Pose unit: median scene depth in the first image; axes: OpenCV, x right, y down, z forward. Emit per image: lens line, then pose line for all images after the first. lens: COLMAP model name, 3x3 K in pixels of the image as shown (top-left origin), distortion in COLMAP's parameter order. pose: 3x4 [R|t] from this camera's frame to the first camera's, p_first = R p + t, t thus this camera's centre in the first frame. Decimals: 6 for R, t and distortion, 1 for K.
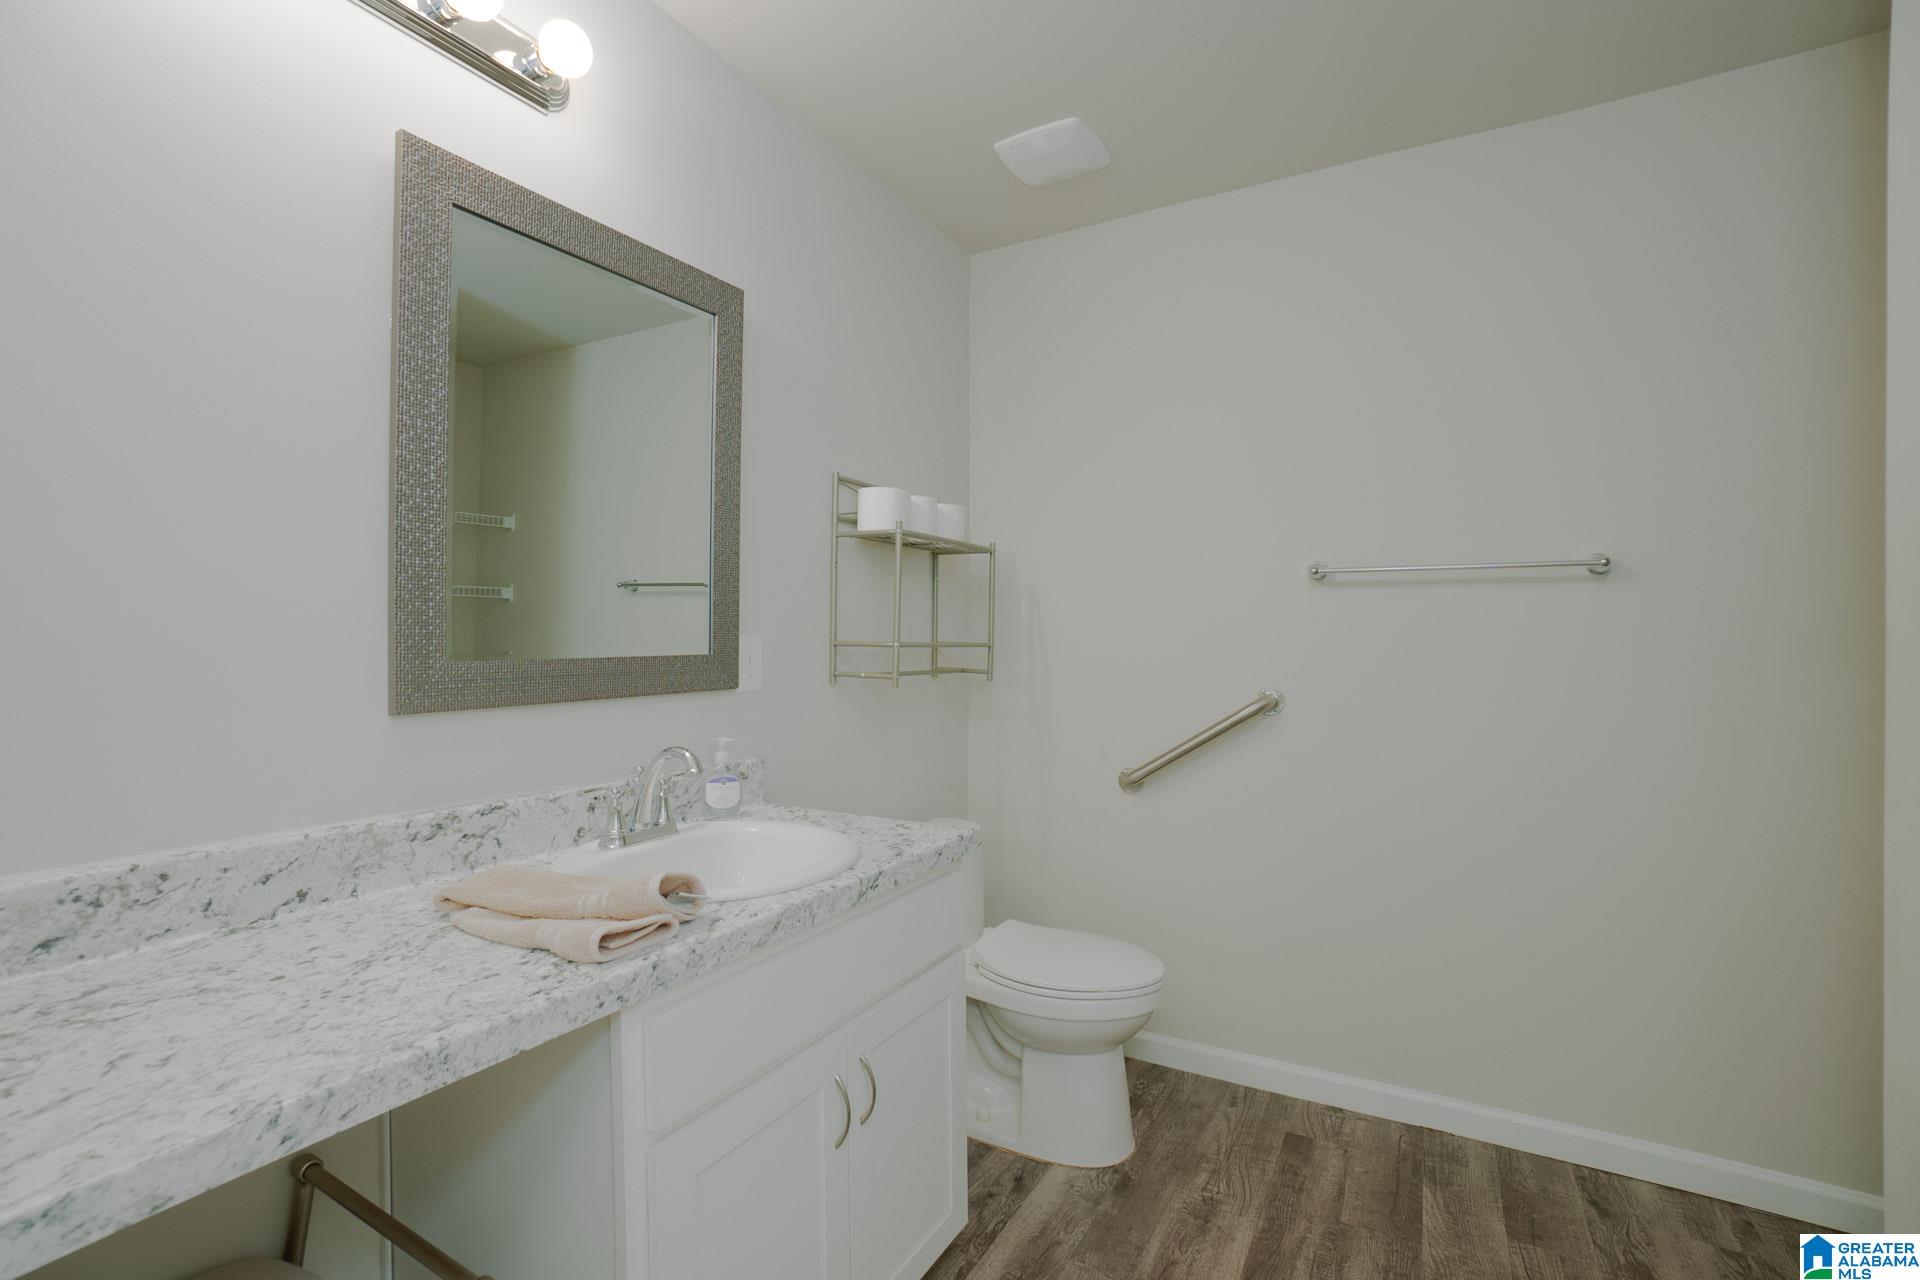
lens RADIAL K [[873.7, 0, 963.4], [0, 873.7, 634.8], [0, 0, 1]] dist [-0.041923, 0.014924]
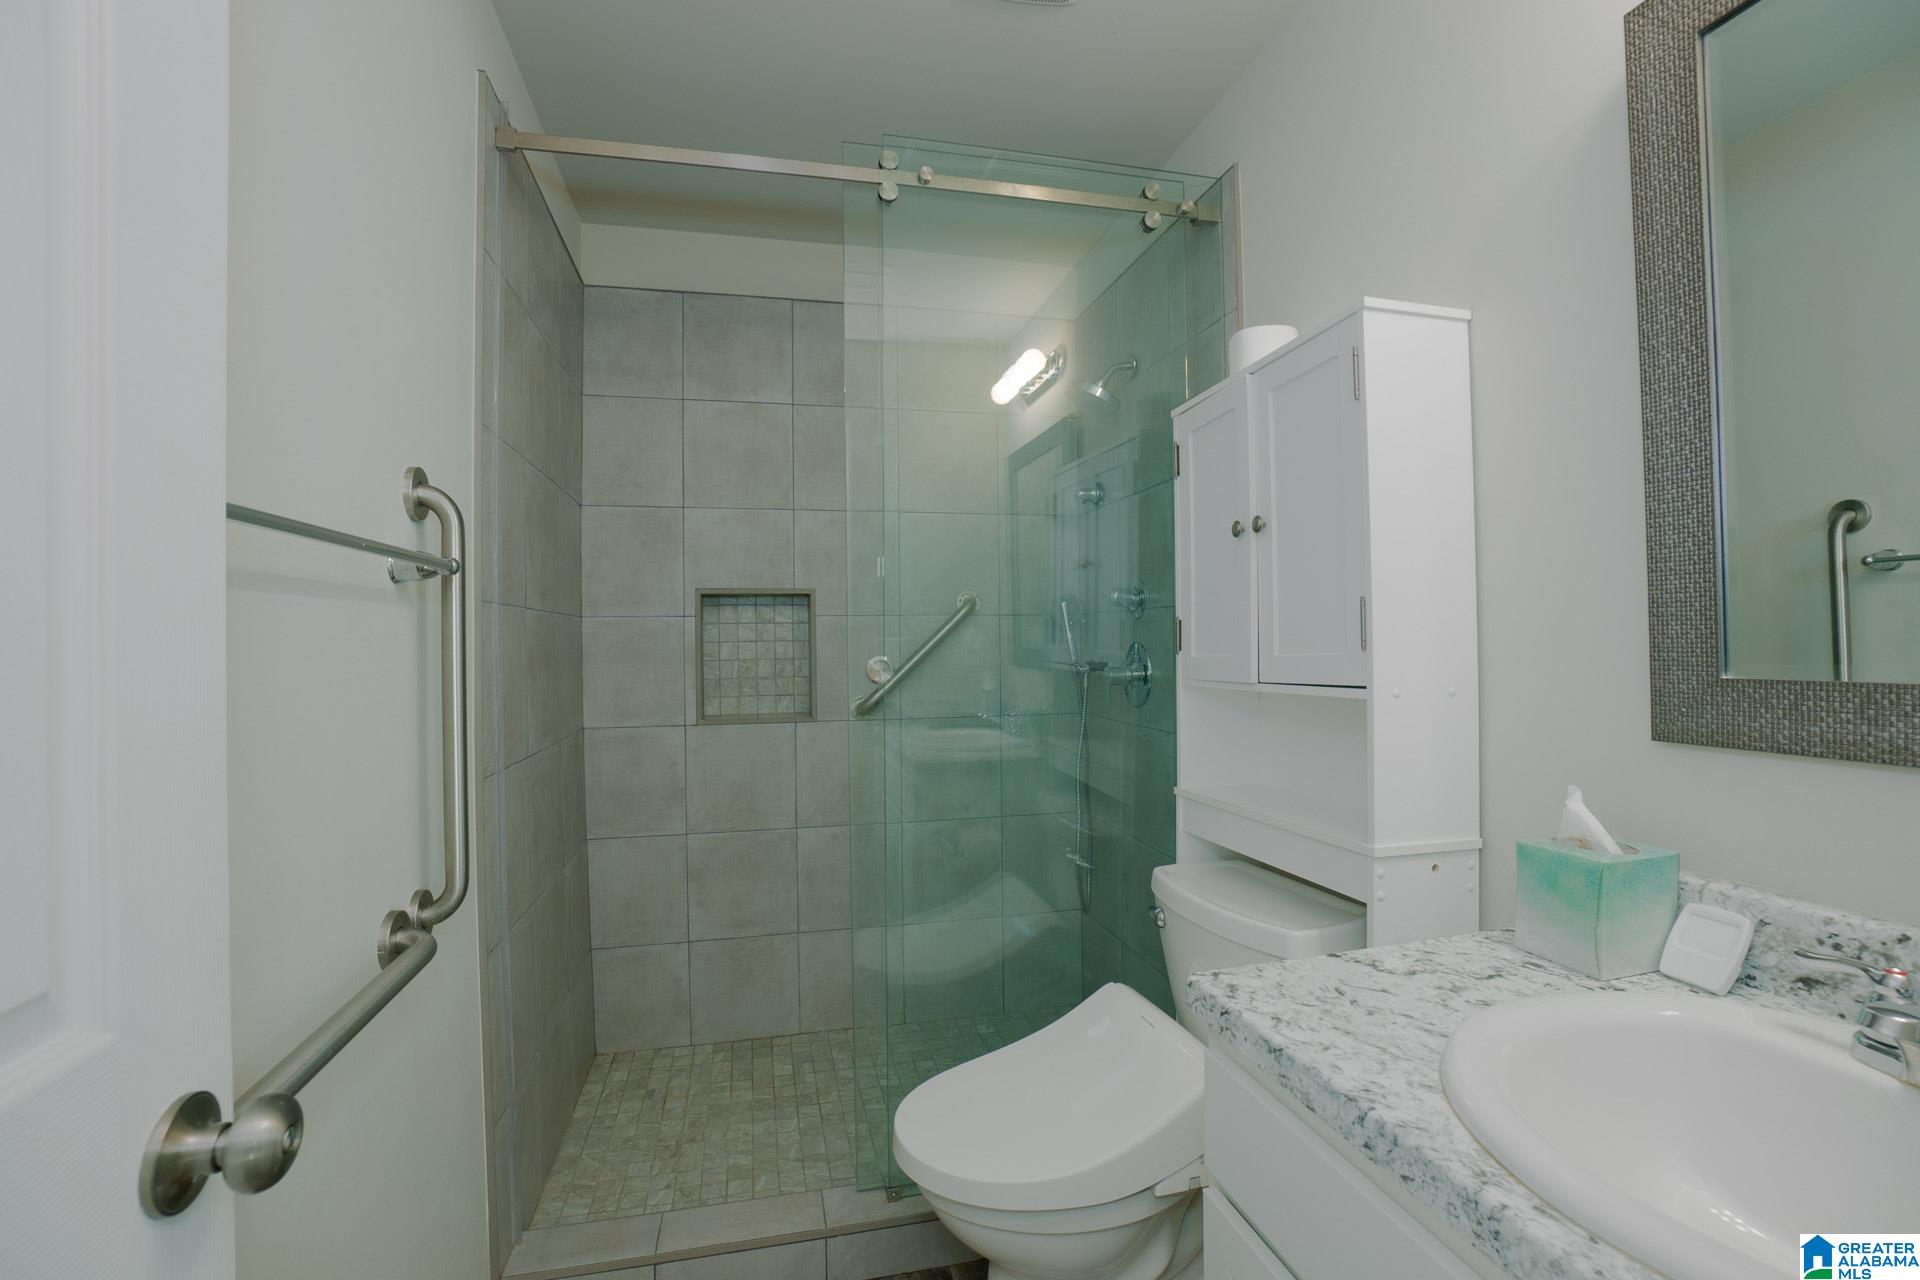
lens RADIAL K [[873.7, 0, 969.7], [0, 873.7, 635.8], [0, 0, 1]] dist [-0.041923, 0.014924]
pose [[-0.714569, 0.008614, -0.699512, 0.177930], [0.012781, 0.999918, -0.000743, -0.012373], [0.699448, -0.009472, -0.714621, 1.017161]]
